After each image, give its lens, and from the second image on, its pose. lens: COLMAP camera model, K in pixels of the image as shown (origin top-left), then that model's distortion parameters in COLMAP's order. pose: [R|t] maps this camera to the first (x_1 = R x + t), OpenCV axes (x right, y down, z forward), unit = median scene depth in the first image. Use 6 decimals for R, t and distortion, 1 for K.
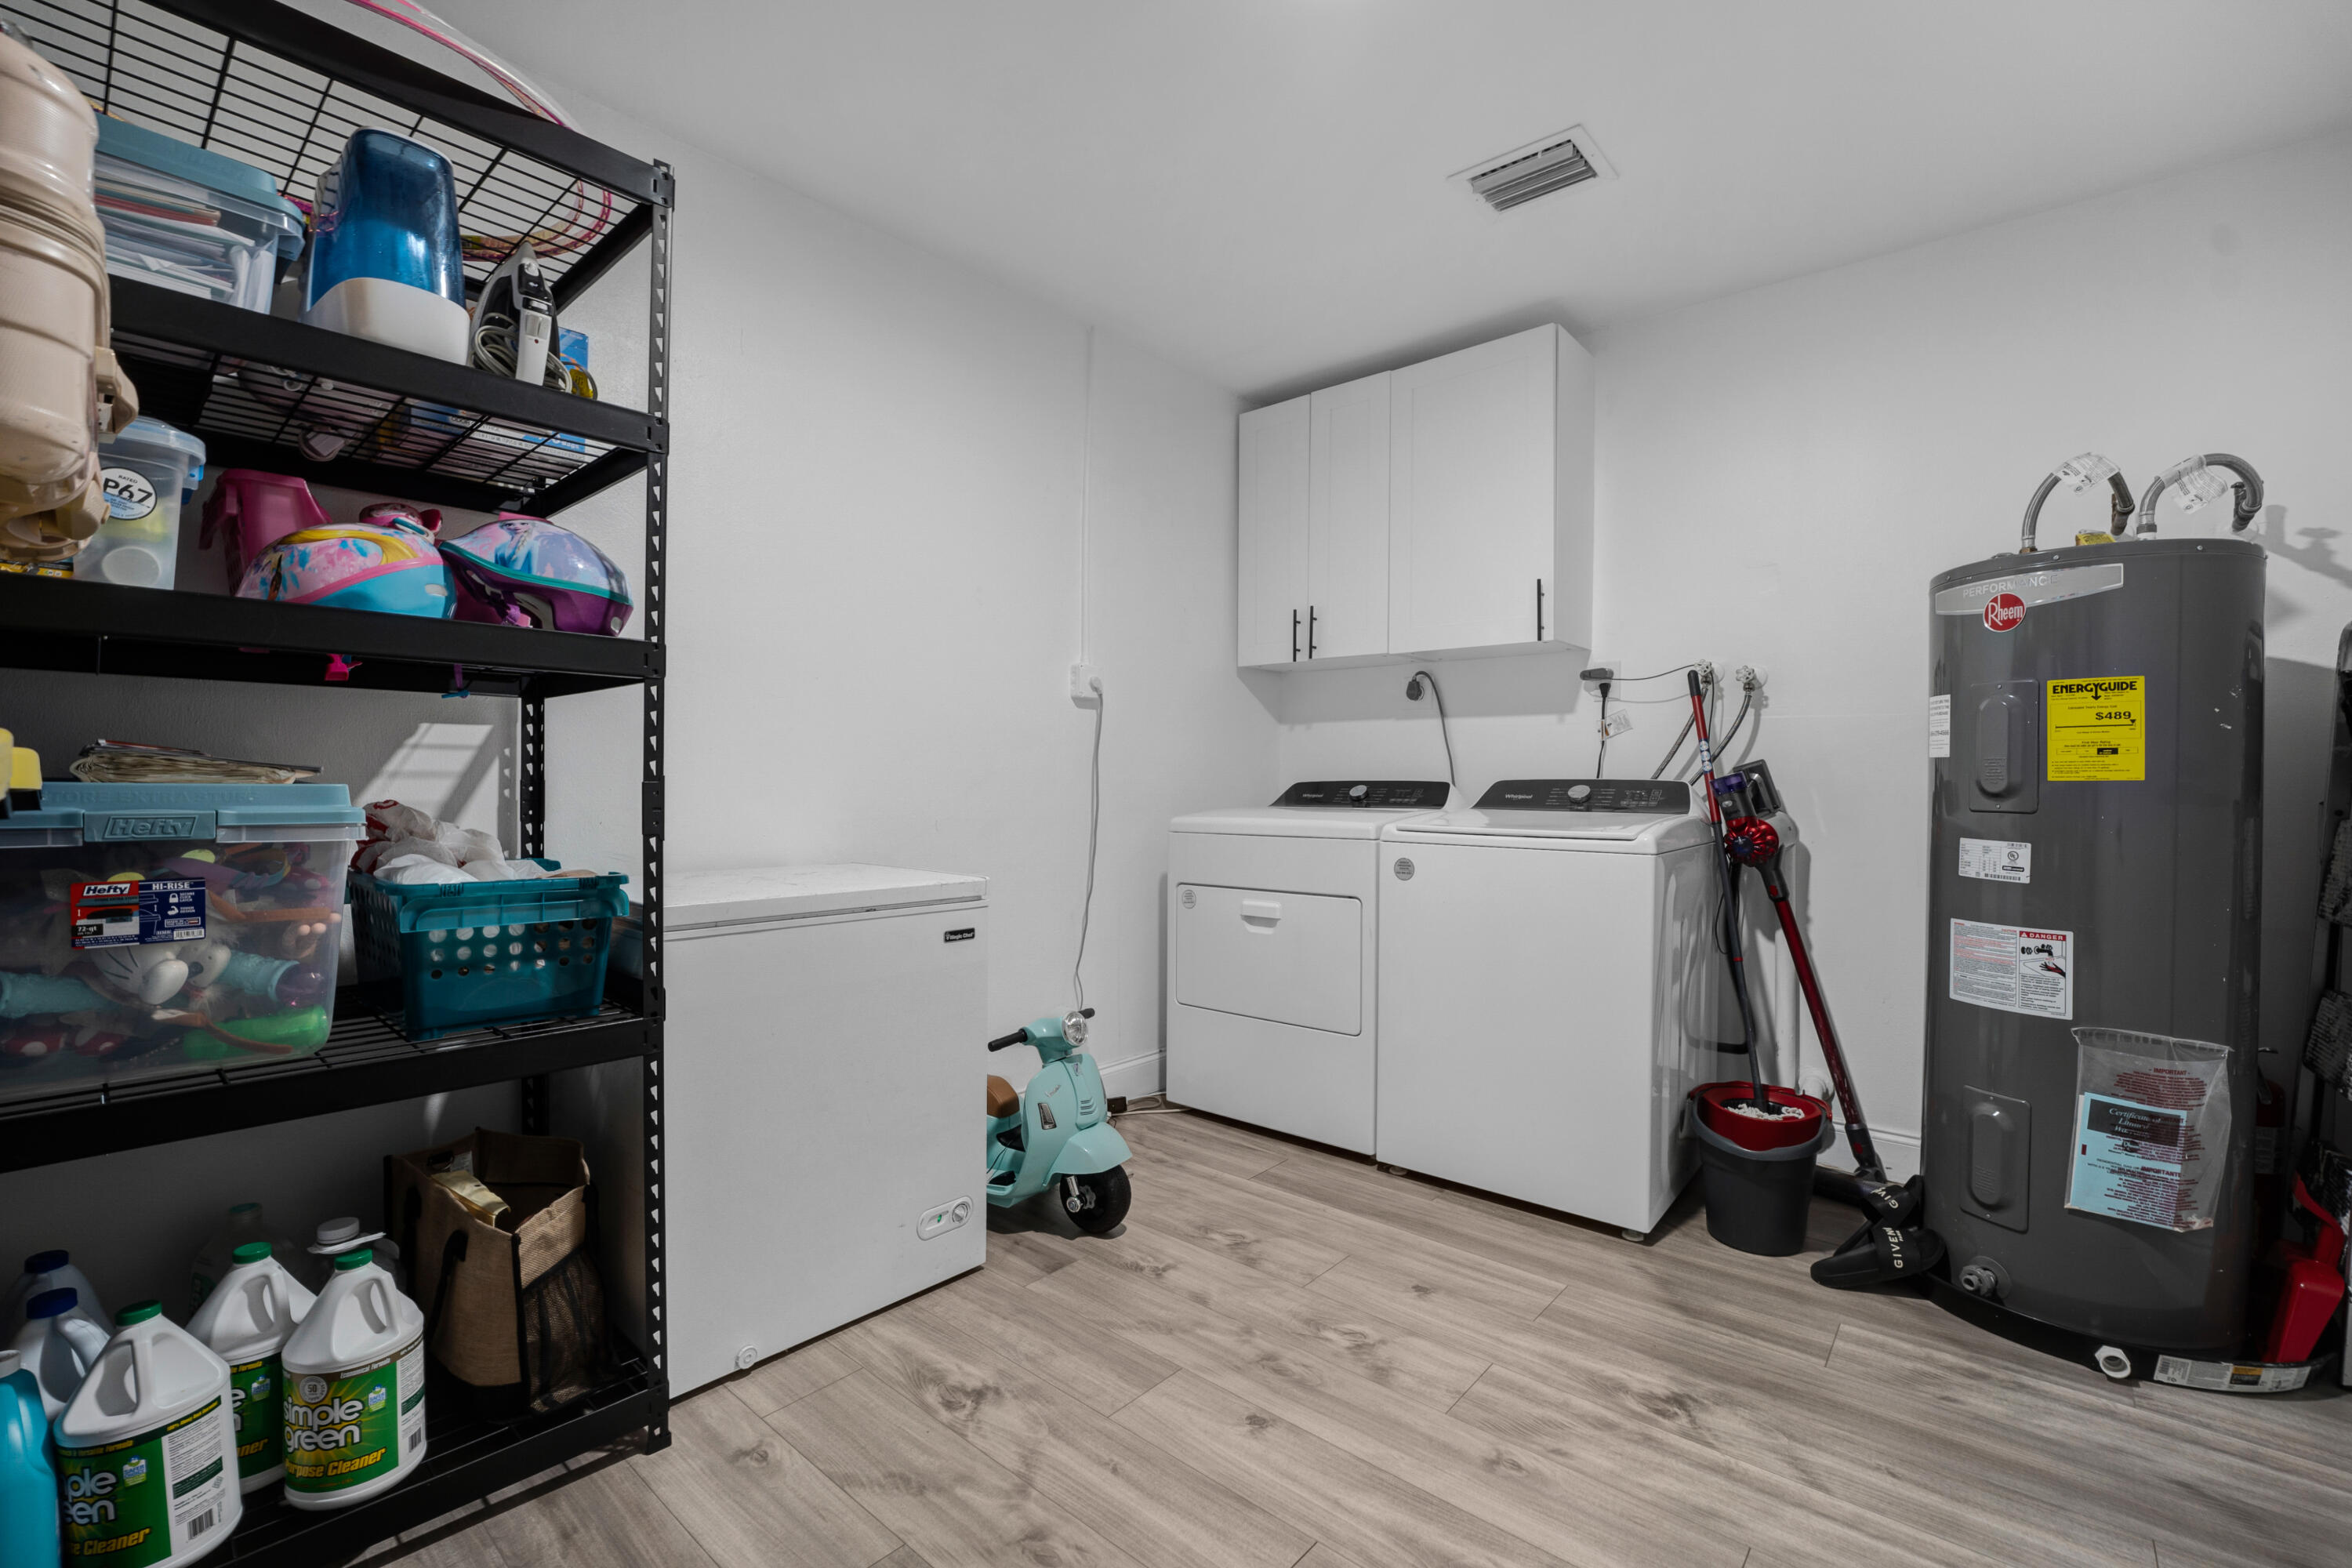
lens RADIAL K [[1018.9, 0, 1163.0], [0, 1018.9, 793.3], [0, 0, 1]] dist [-0.014720, -0.000748]
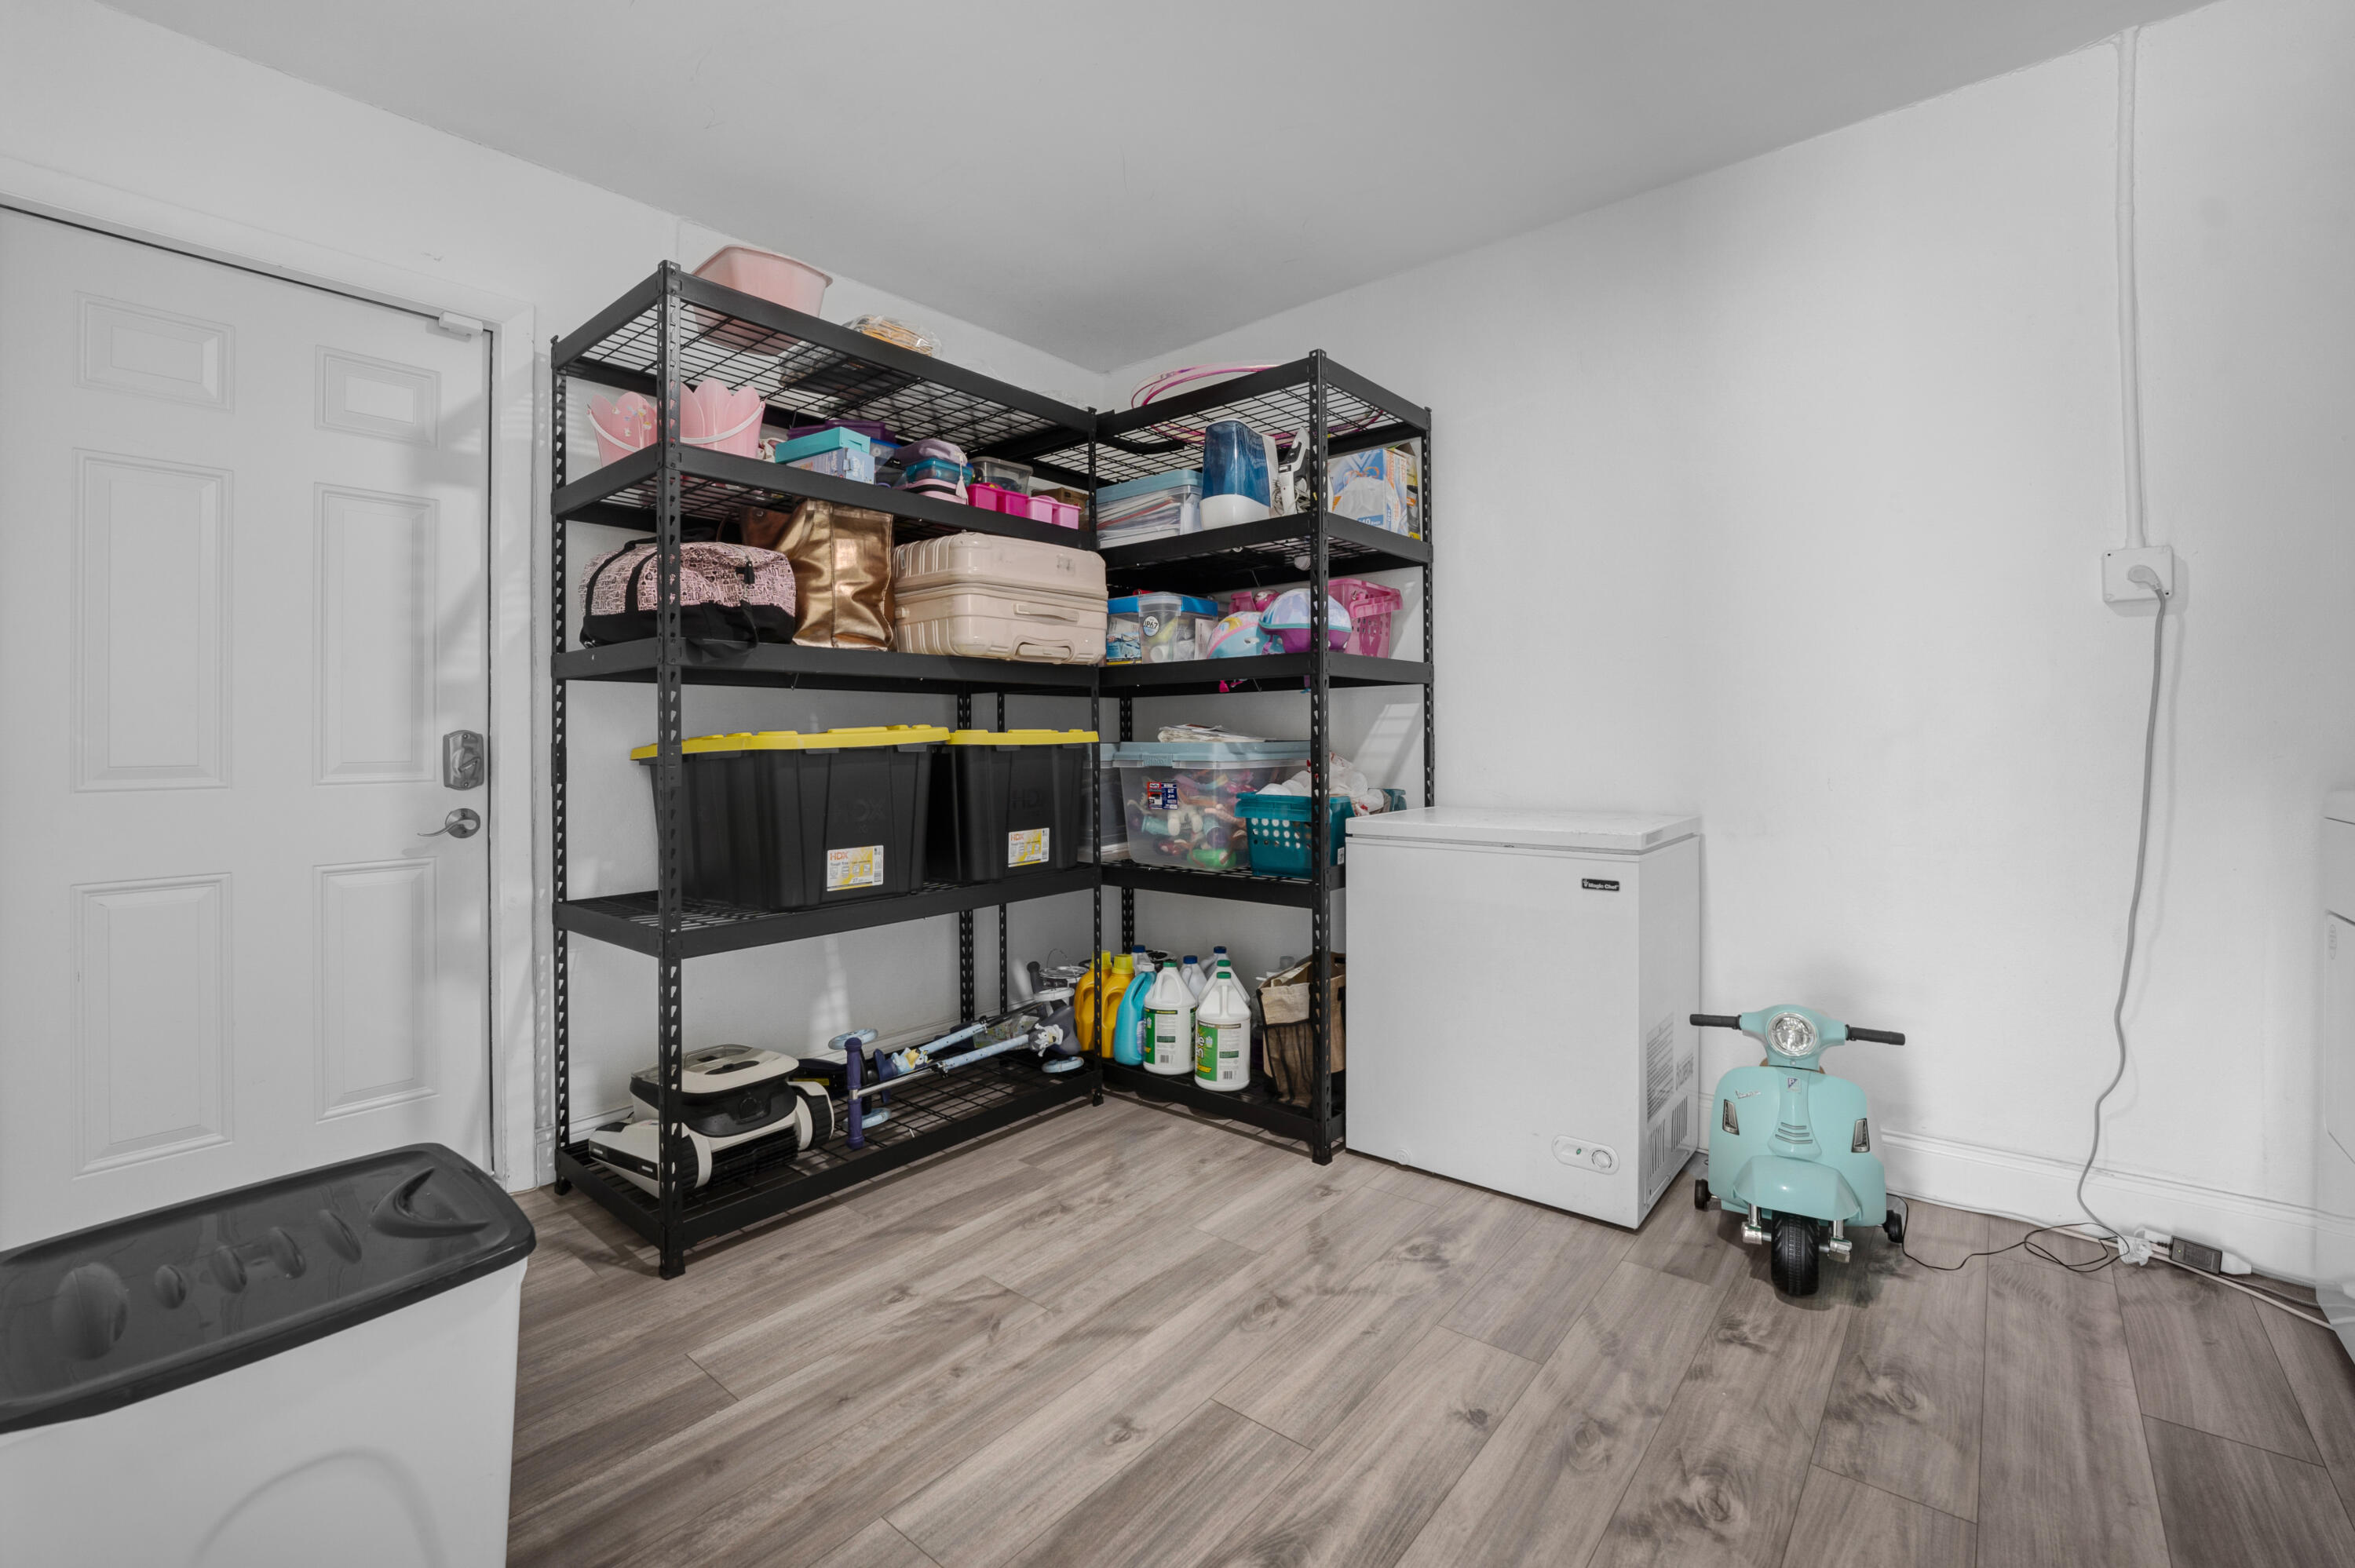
lens RADIAL K [[1004.6, 0, 1179.4], [0, 1004.6, 740.1], [0, 0, 1]] dist [-0.002951, -0.000577]
pose [[0.037215, -0.009251, -0.999264, 1.030690], [-0.002311, 0.999954, -0.009344, 0.005702], [0.999305, 0.002657, 0.037192, 0.701810]]
